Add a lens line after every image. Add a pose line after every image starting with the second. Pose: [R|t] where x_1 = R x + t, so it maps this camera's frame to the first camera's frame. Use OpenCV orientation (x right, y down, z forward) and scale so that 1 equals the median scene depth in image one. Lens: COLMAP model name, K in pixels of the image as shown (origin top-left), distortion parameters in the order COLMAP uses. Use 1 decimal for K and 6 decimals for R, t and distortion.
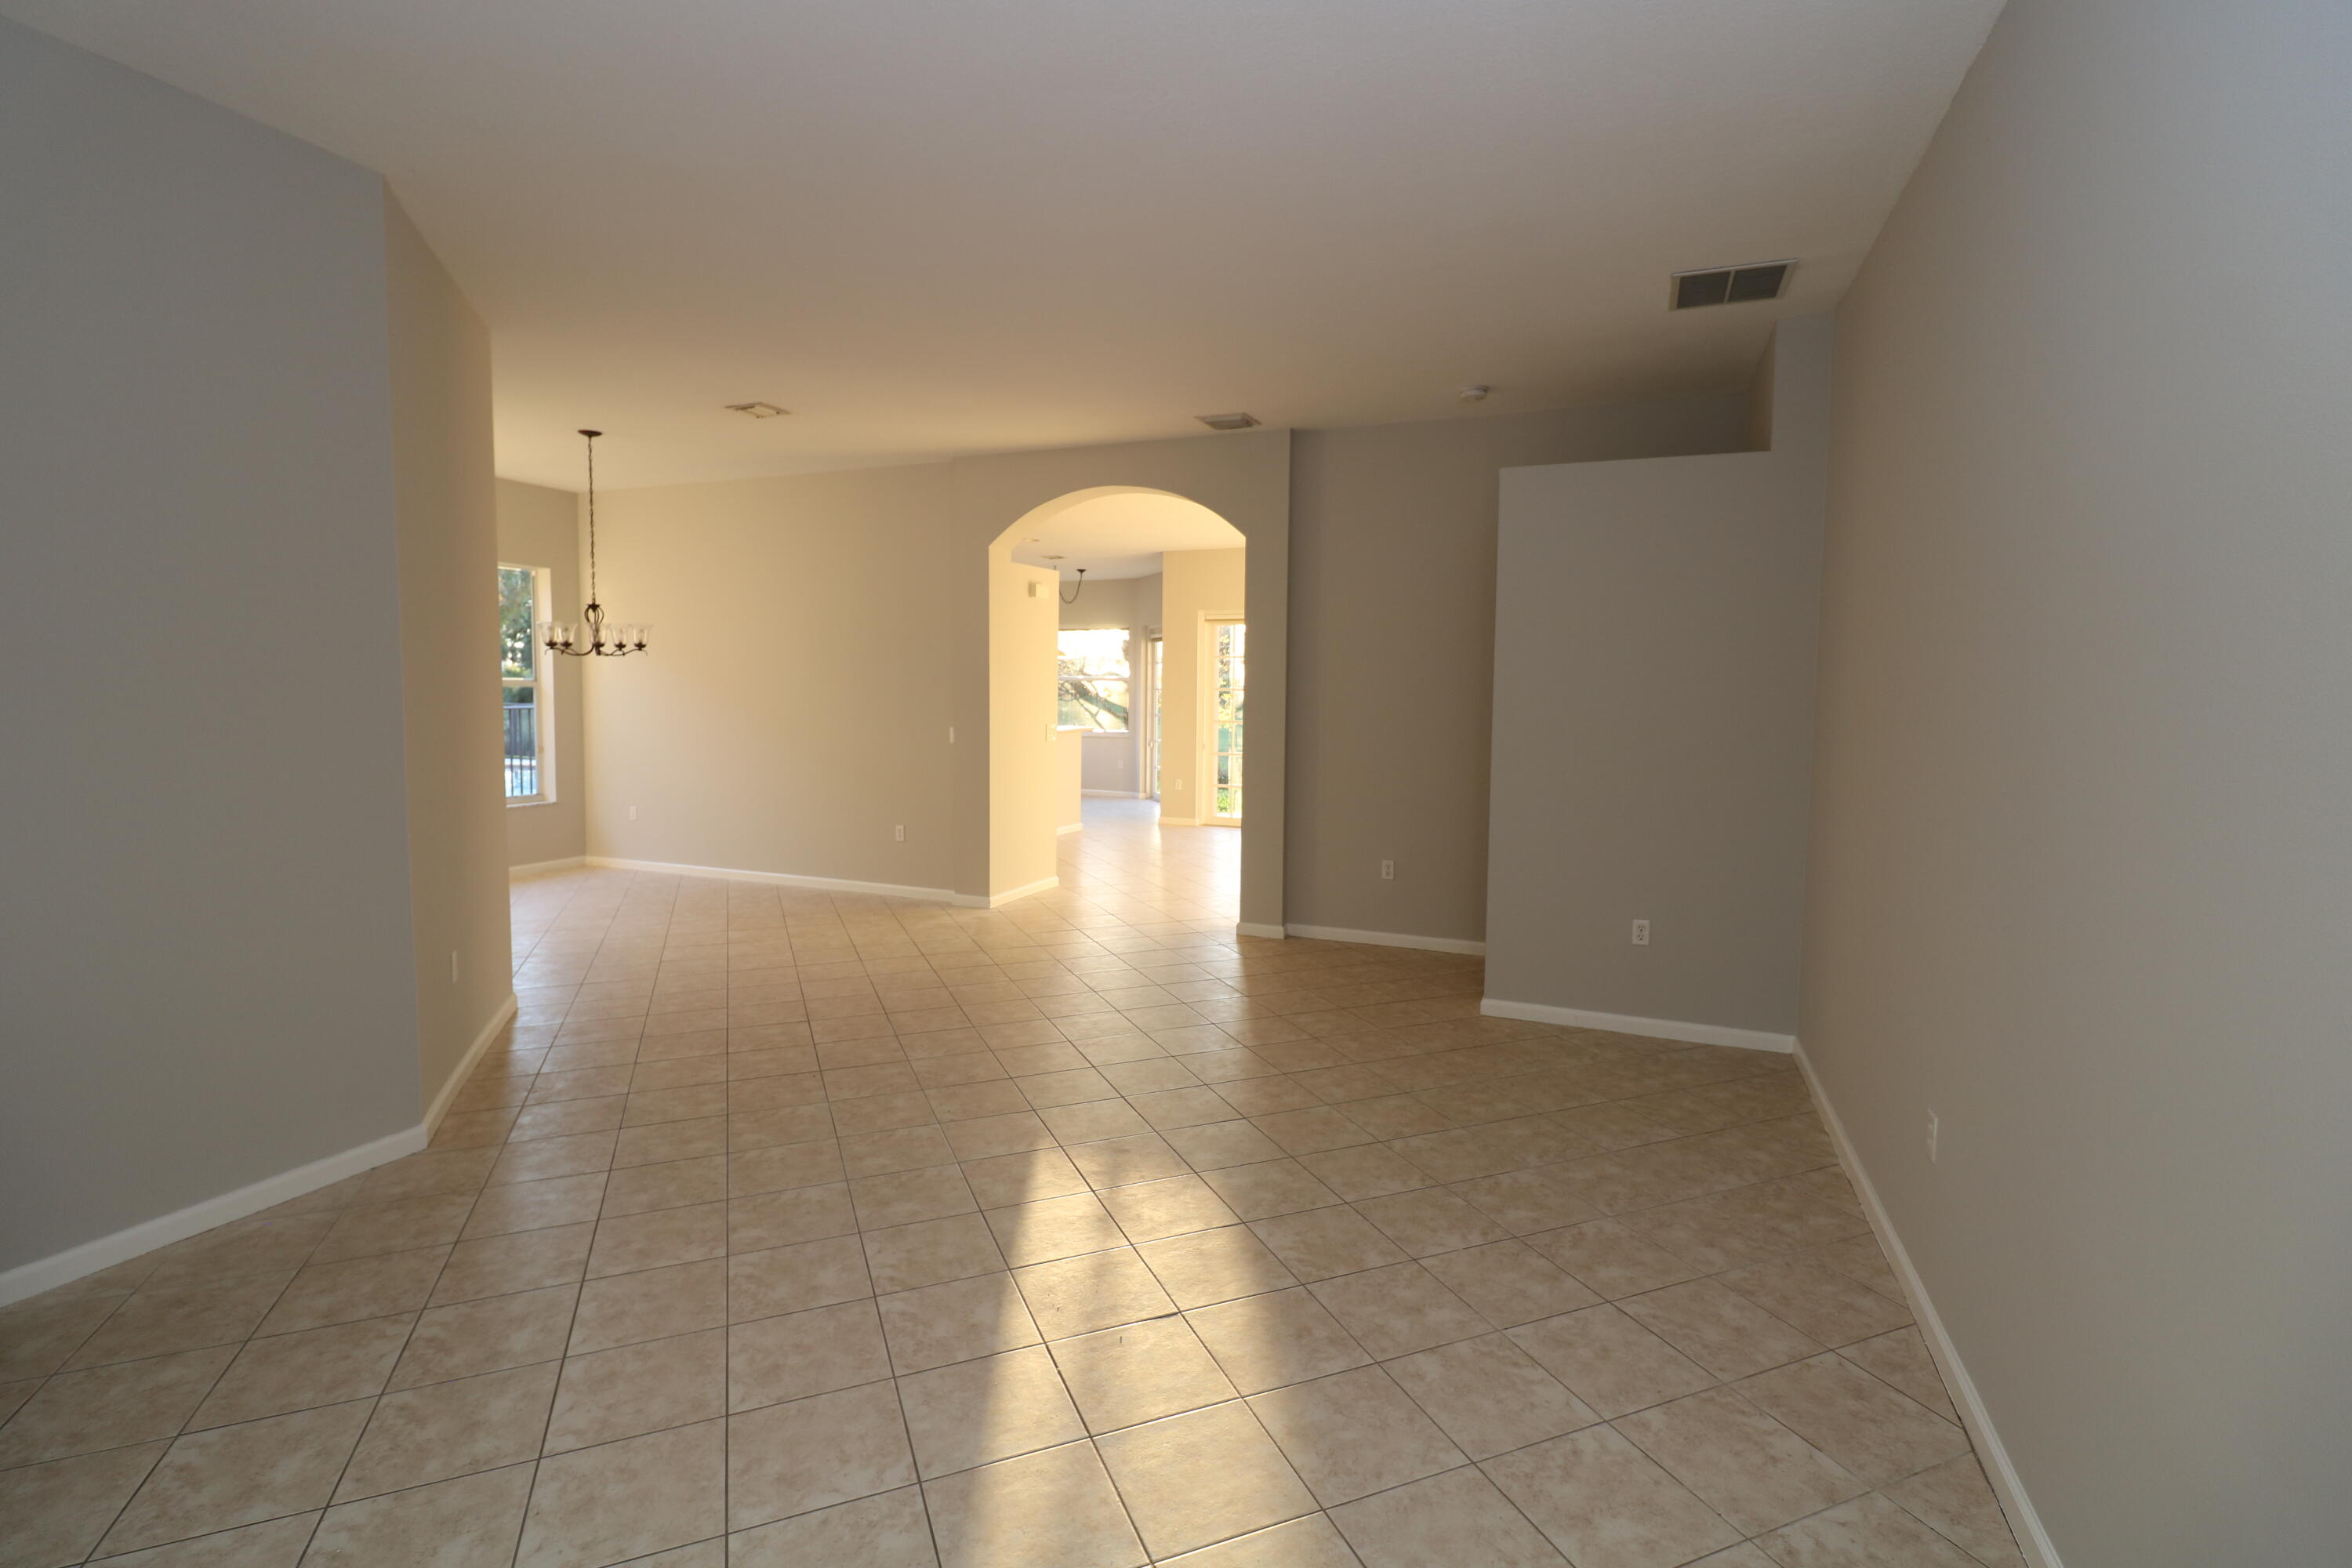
lens RADIAL K [[1078.6, 0, 1171.0], [0, 1078.6, 775.1], [0, 0, 1]] dist [0.003545, -0.000530]
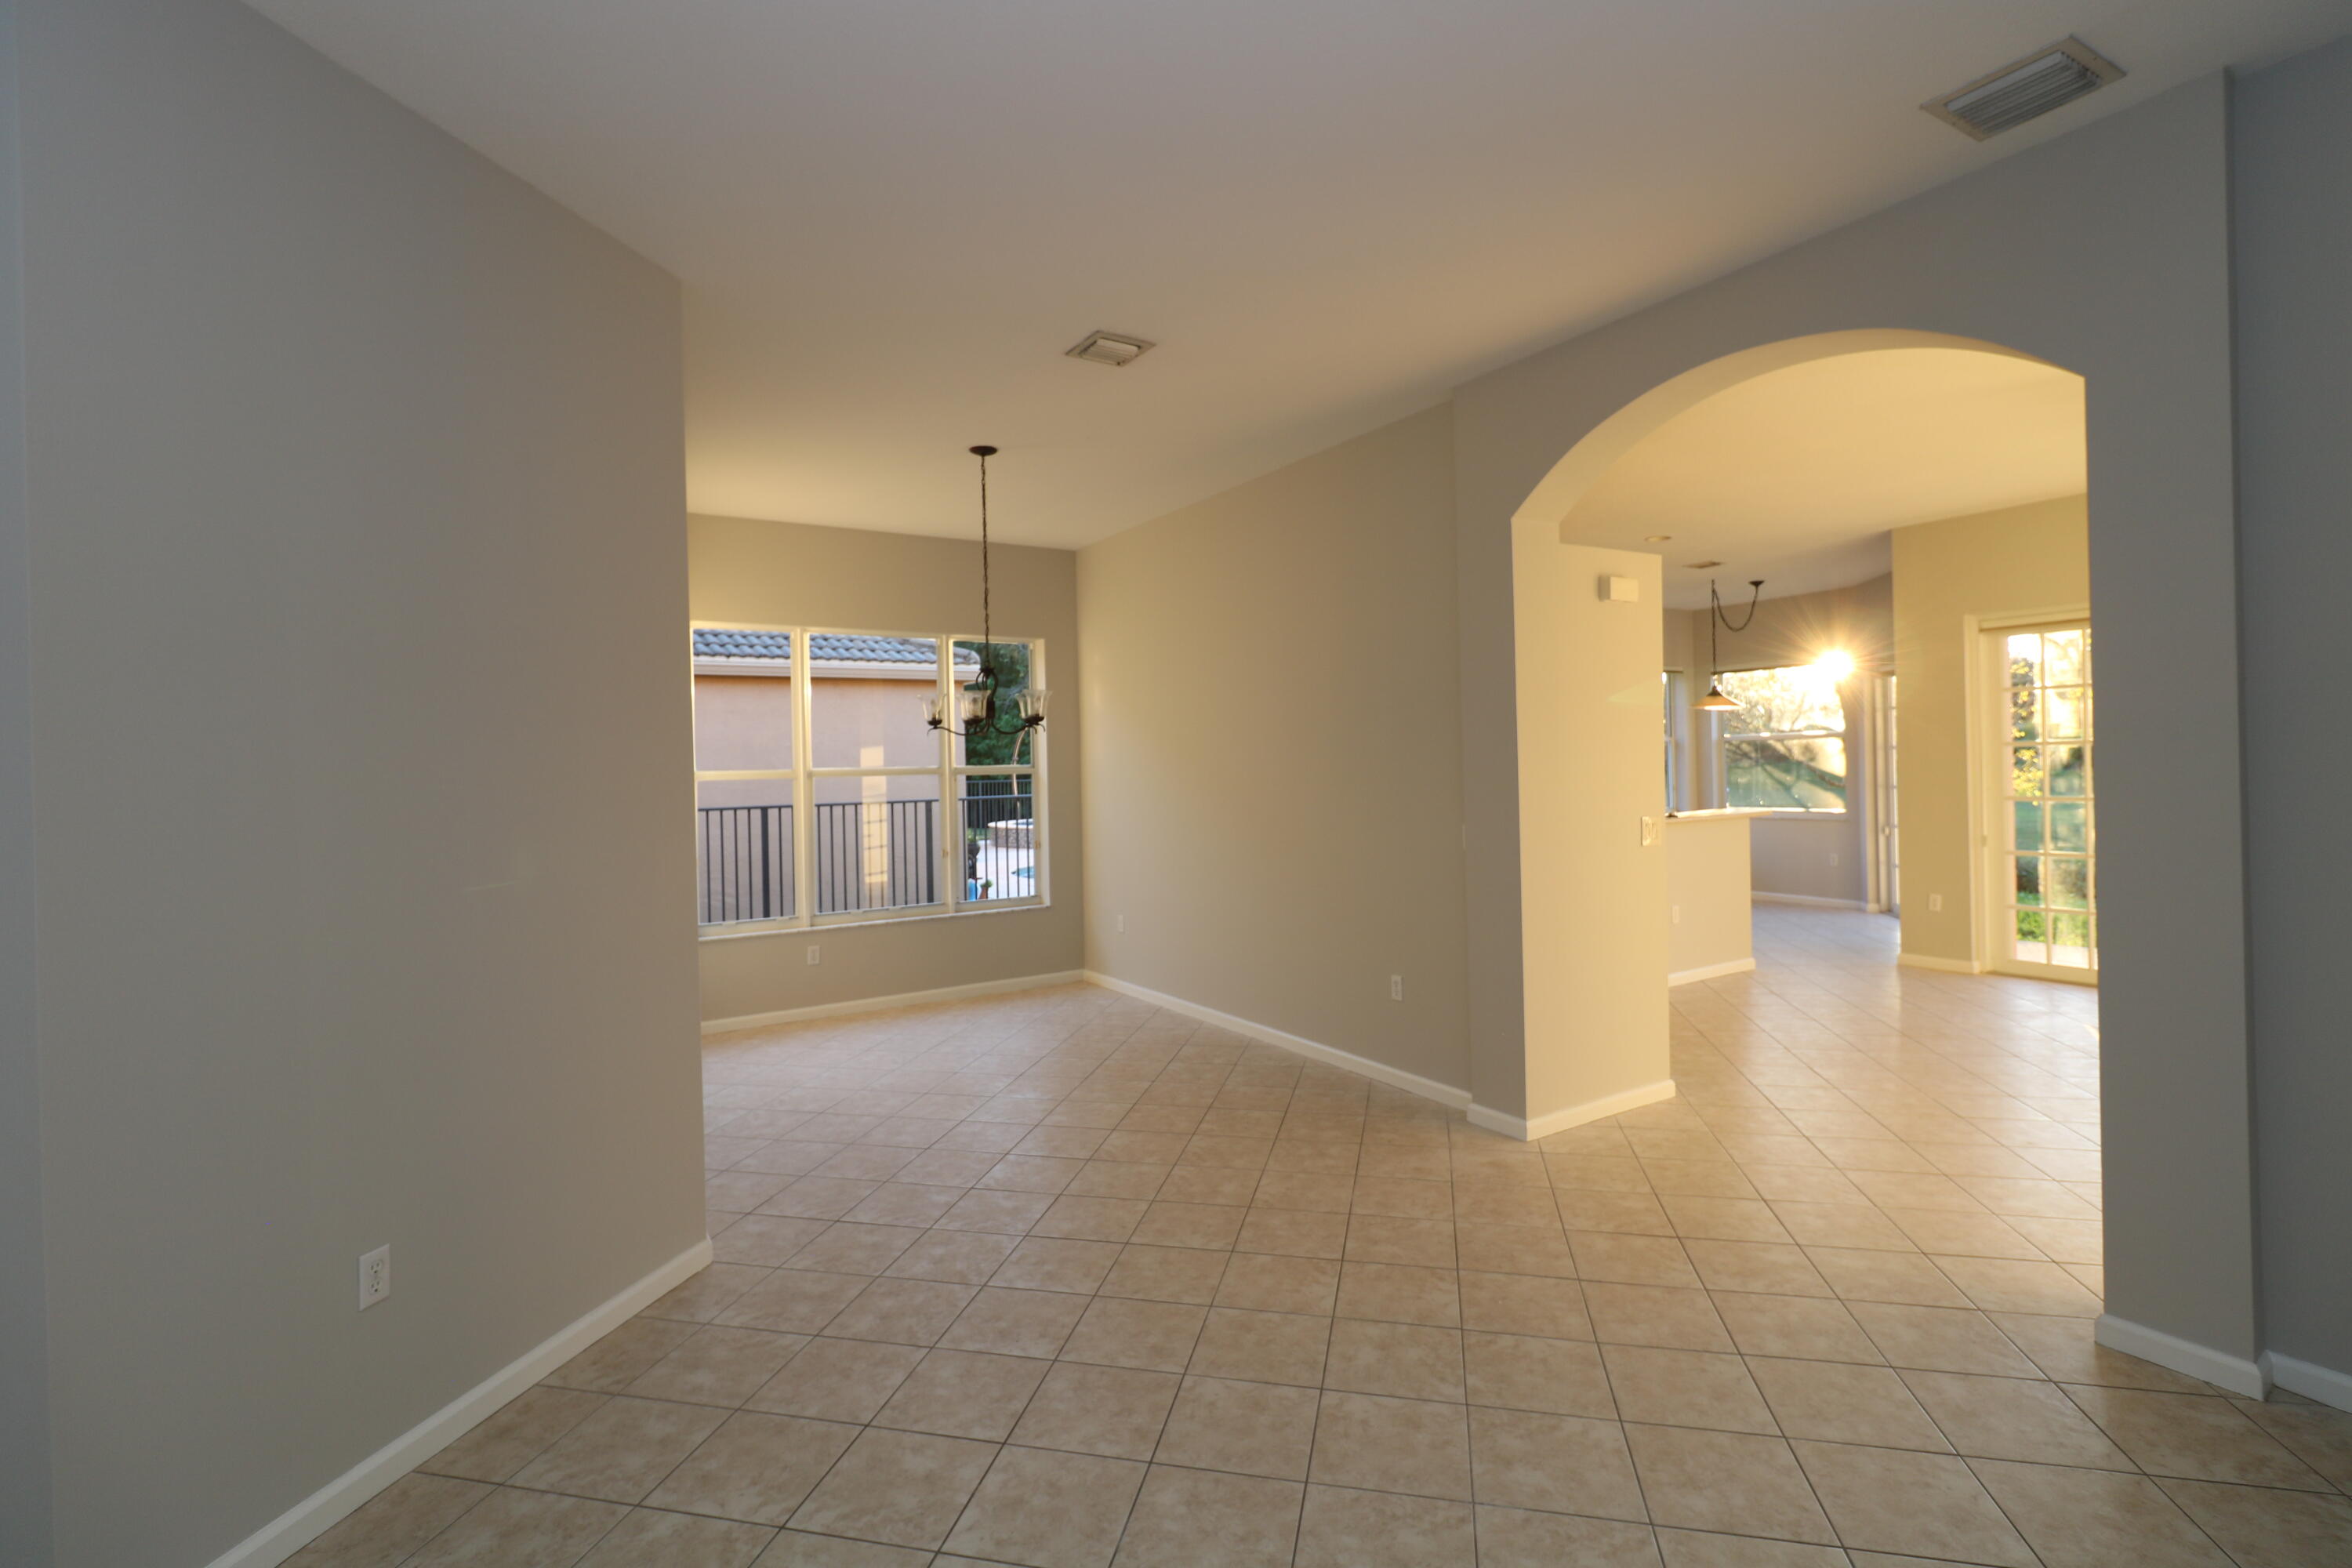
lens RADIAL K [[1078.6, 0, 1178.8], [0, 1078.6, 766.9], [0, 0, 1]] dist [0.003545, -0.000530]
pose [[0.817849, -0.029232, -0.574689, 0.015896], [-0.012322, 0.997590, -0.068279, -0.031266], [0.575300, 0.062923, 0.815518, 0.384817]]
